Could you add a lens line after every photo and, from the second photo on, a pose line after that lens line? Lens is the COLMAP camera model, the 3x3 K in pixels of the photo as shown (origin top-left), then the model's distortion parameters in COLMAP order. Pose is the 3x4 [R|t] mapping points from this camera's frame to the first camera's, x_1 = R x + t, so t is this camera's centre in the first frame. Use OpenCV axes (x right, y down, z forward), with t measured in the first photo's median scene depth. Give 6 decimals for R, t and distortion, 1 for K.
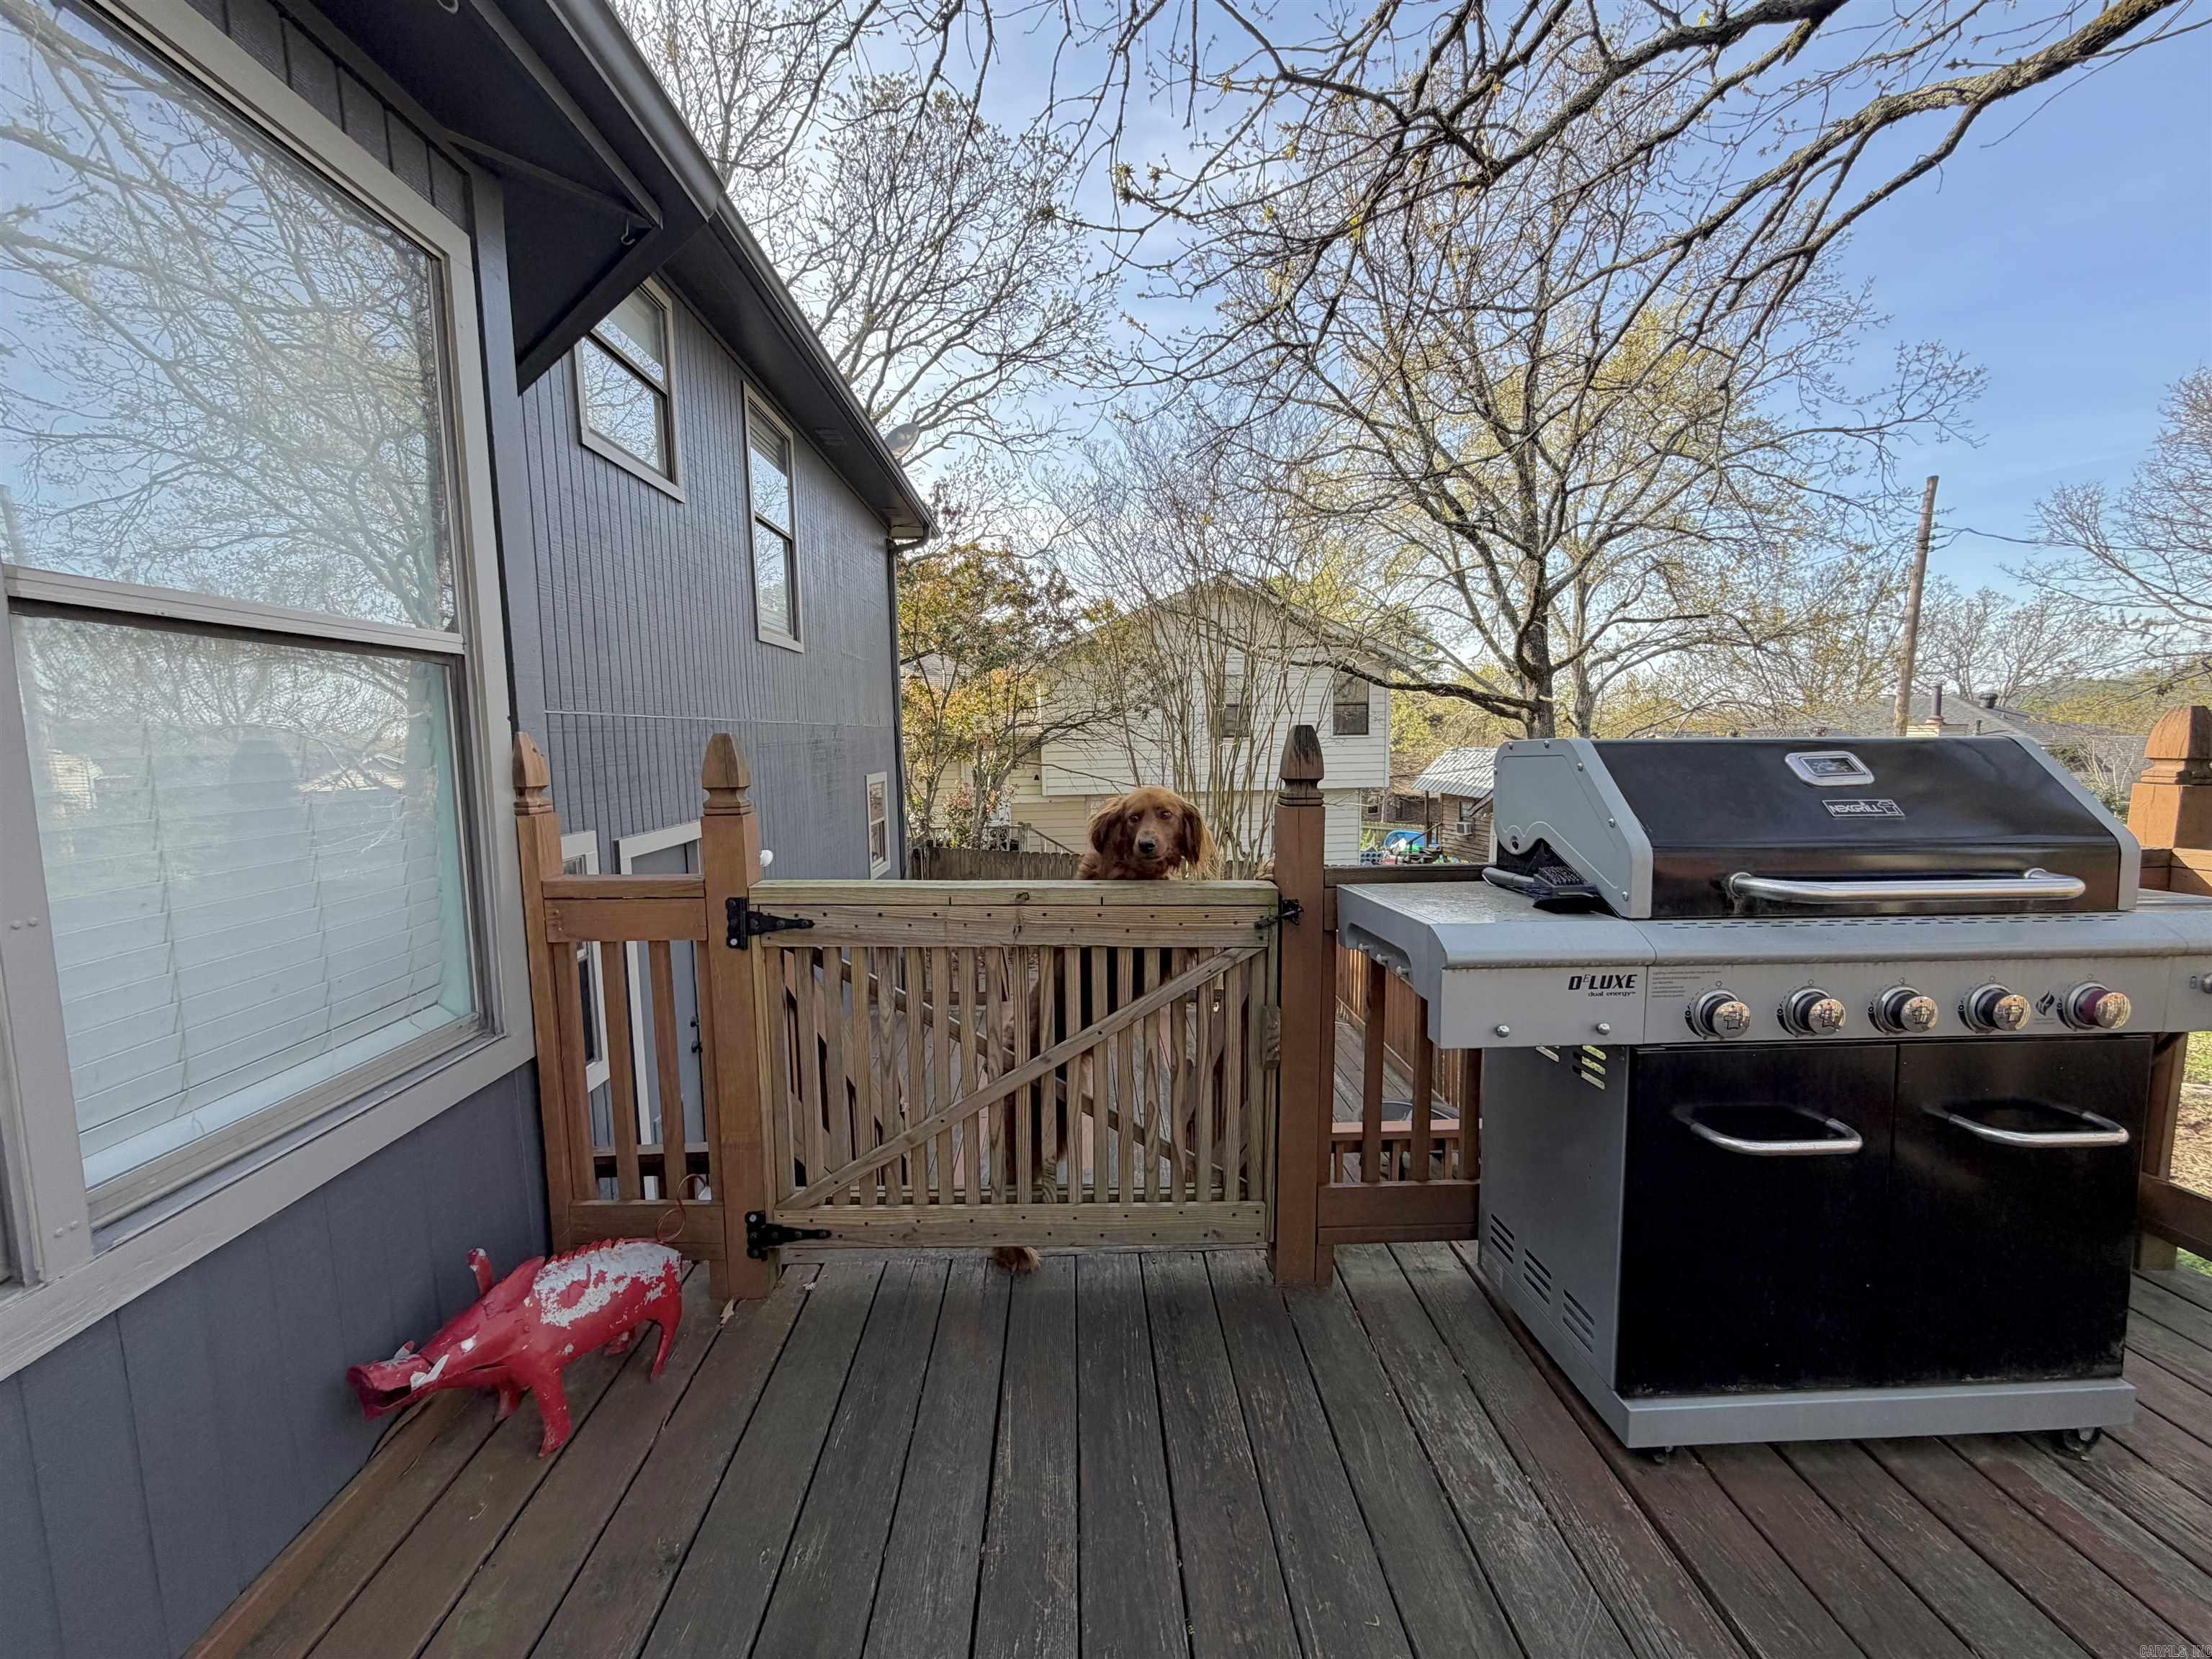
lens RADIAL K [[882.8, 0, 1096.3], [0, 882.8, 827.7], [0, 0, 1]] dist [-0.001006, 0.000307]
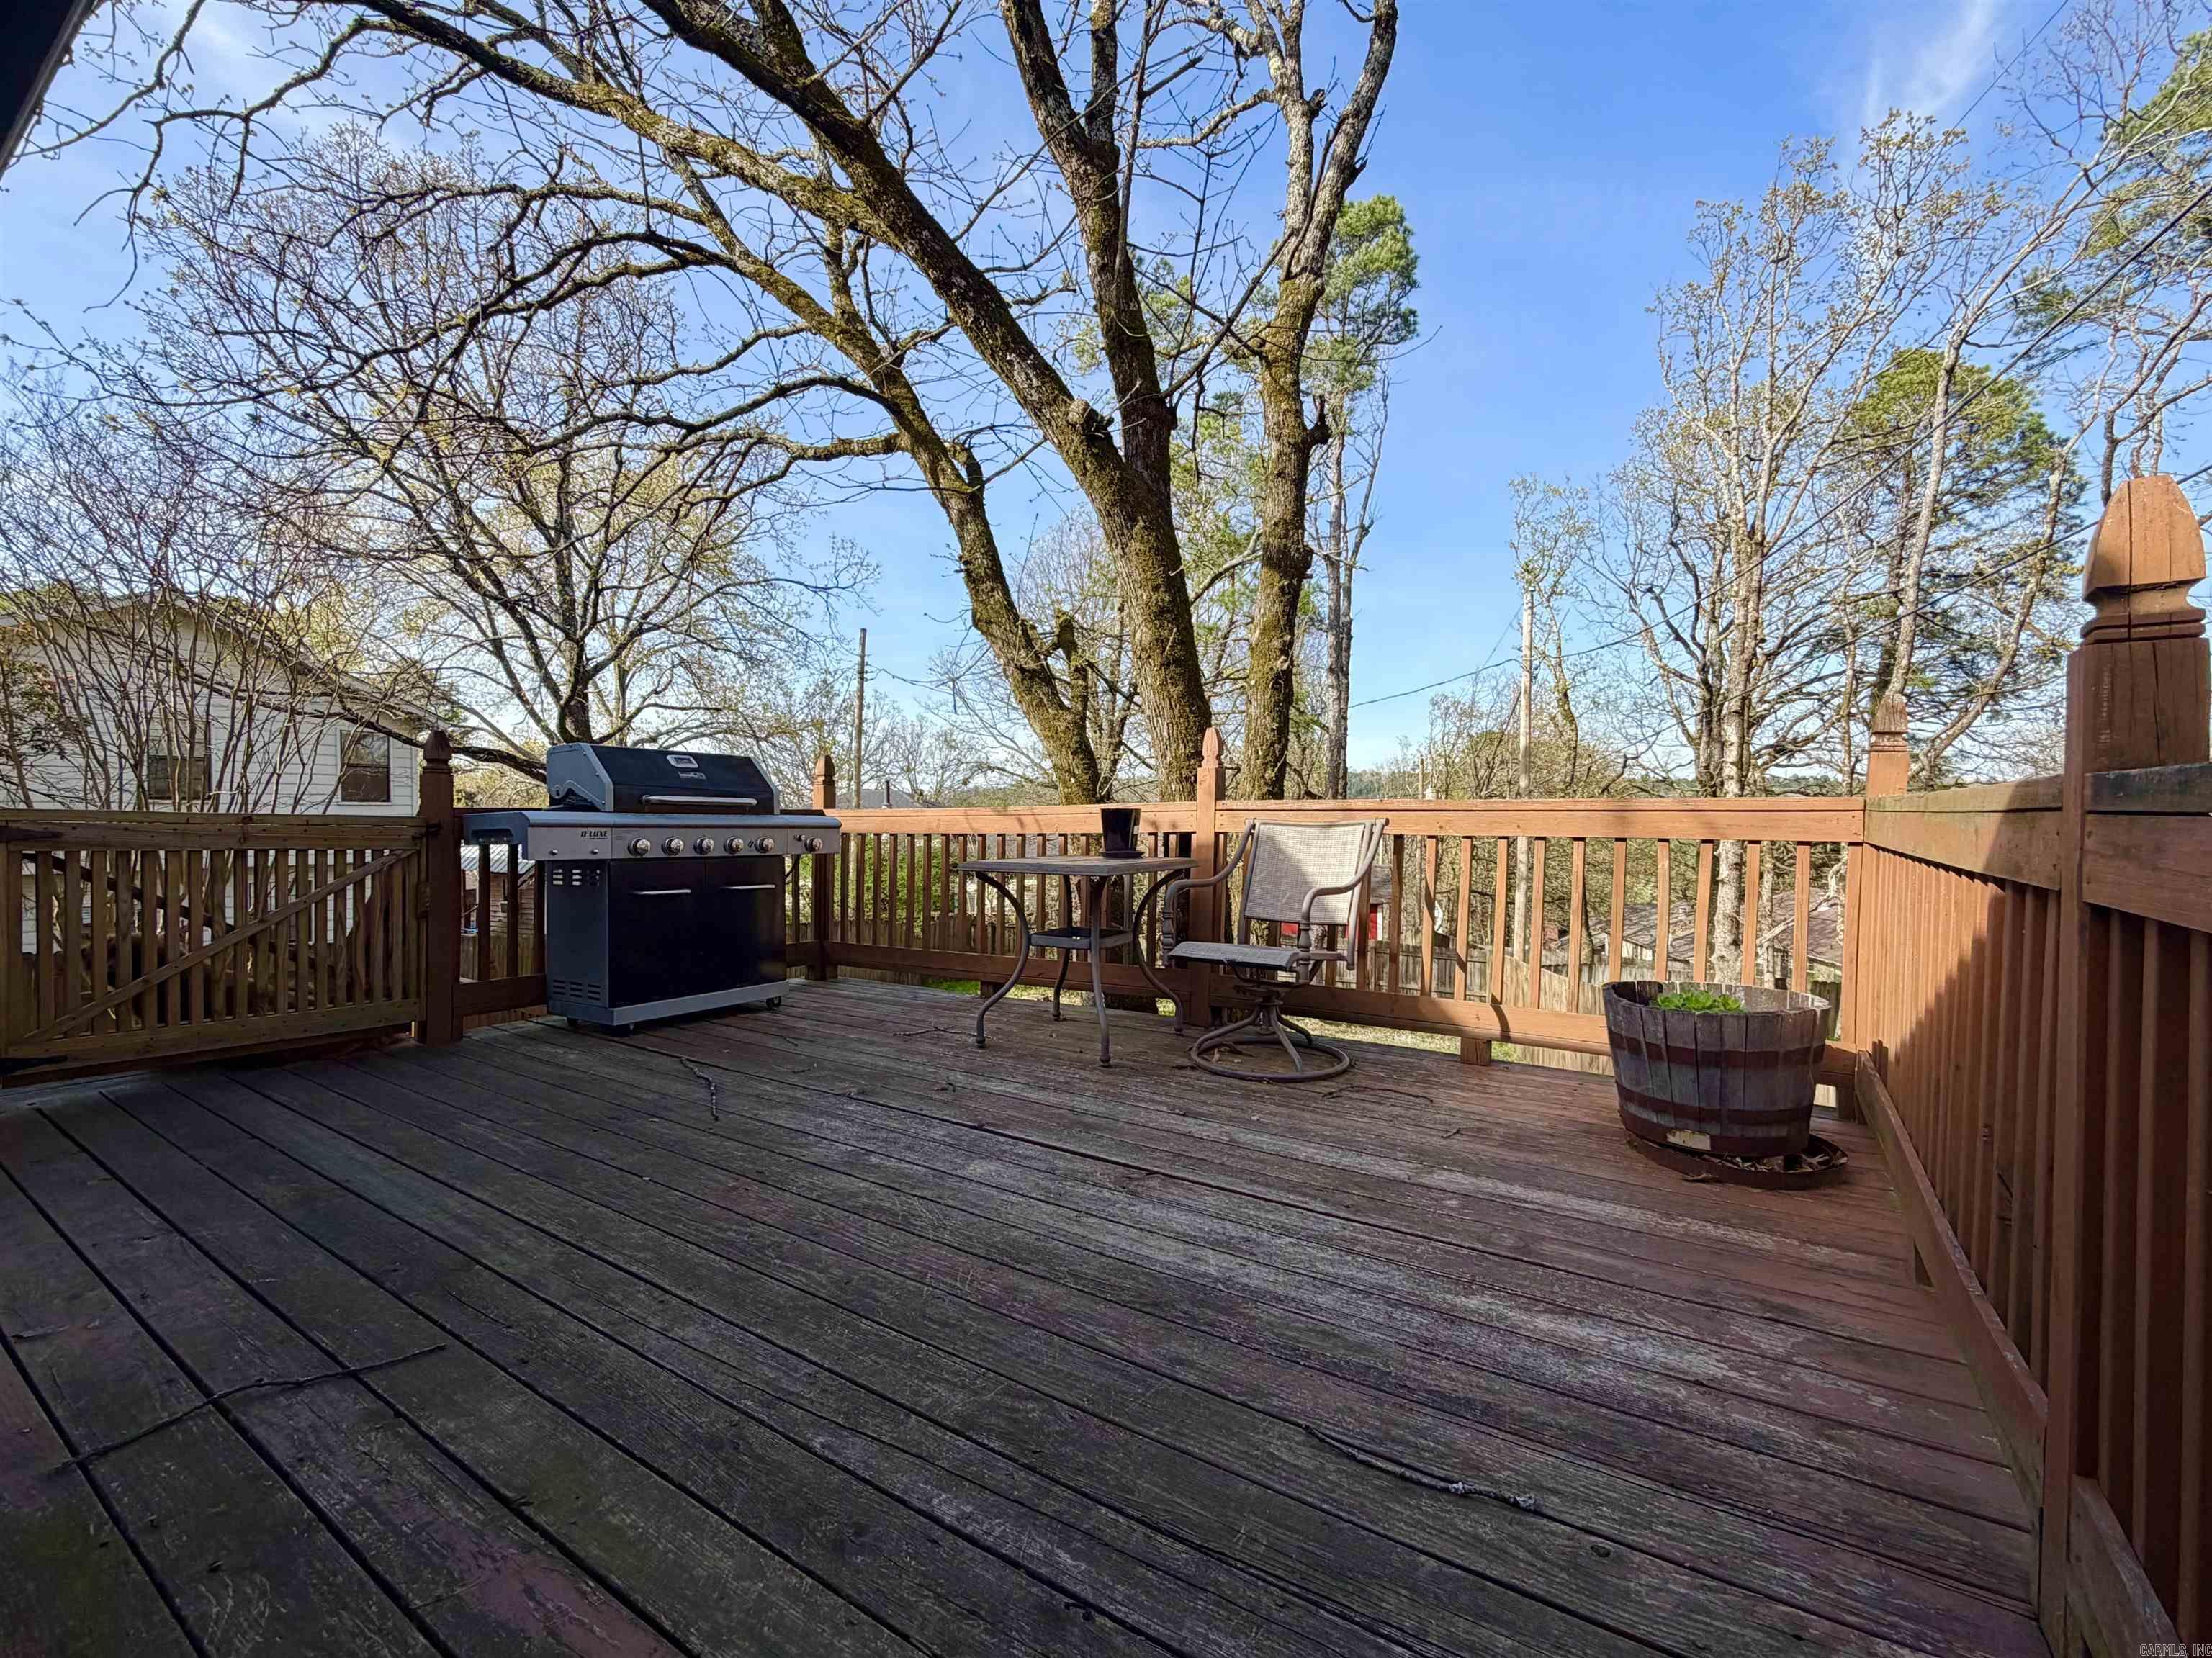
lens RADIAL K [[960.4, 0, 1095.4], [0, 960.4, 830.1], [0, 0, 1]] dist [0.001536, -0.000422]
pose [[0.584721, 0.005246, 0.811217, -0.079085], [0.073187, 0.995560, -0.059191, 0.041315], [-0.807926, 0.093980, 0.581741, -0.169726]]
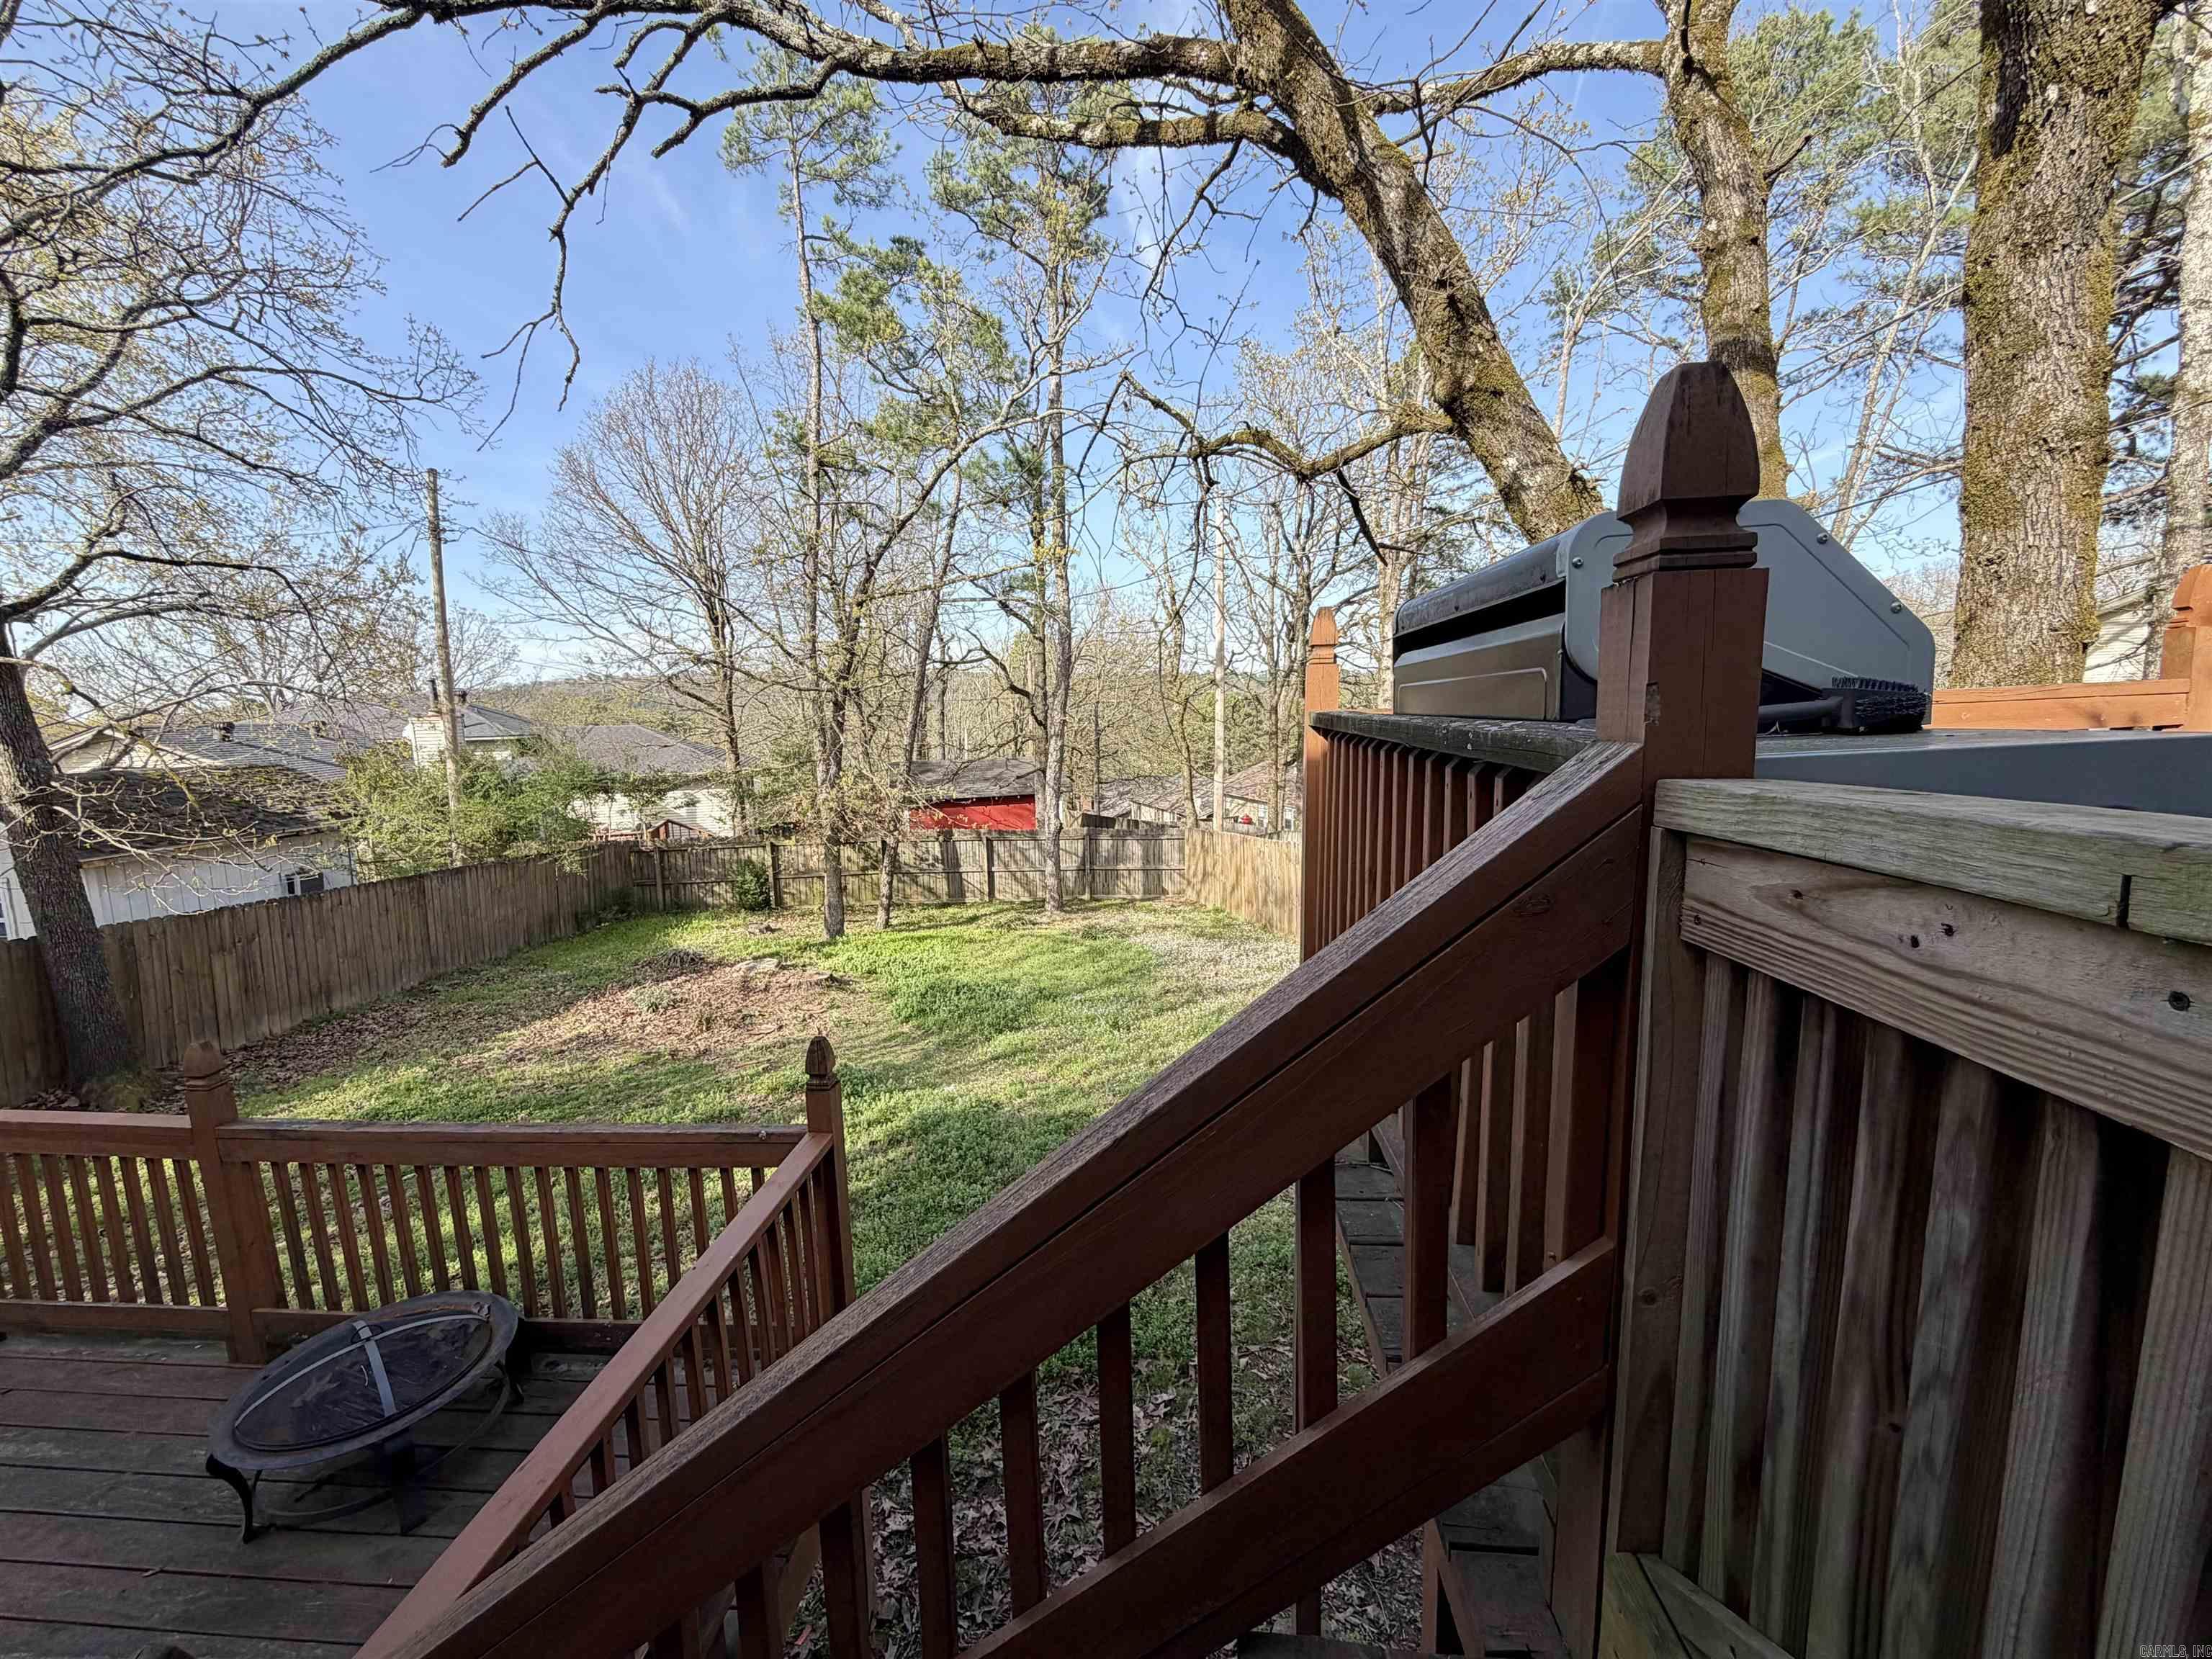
lens RADIAL K [[882.8, 0, 1102.7], [0, 882.8, 832.7], [0, 0, 1]] dist [-0.001006, 0.000307]
pose [[0.114972, -0.126388, 0.985296, -0.028646], [0.125999, 0.985717, 0.111740, 0.002172], [-0.985345, 0.111300, 0.129254, 0.156744]]
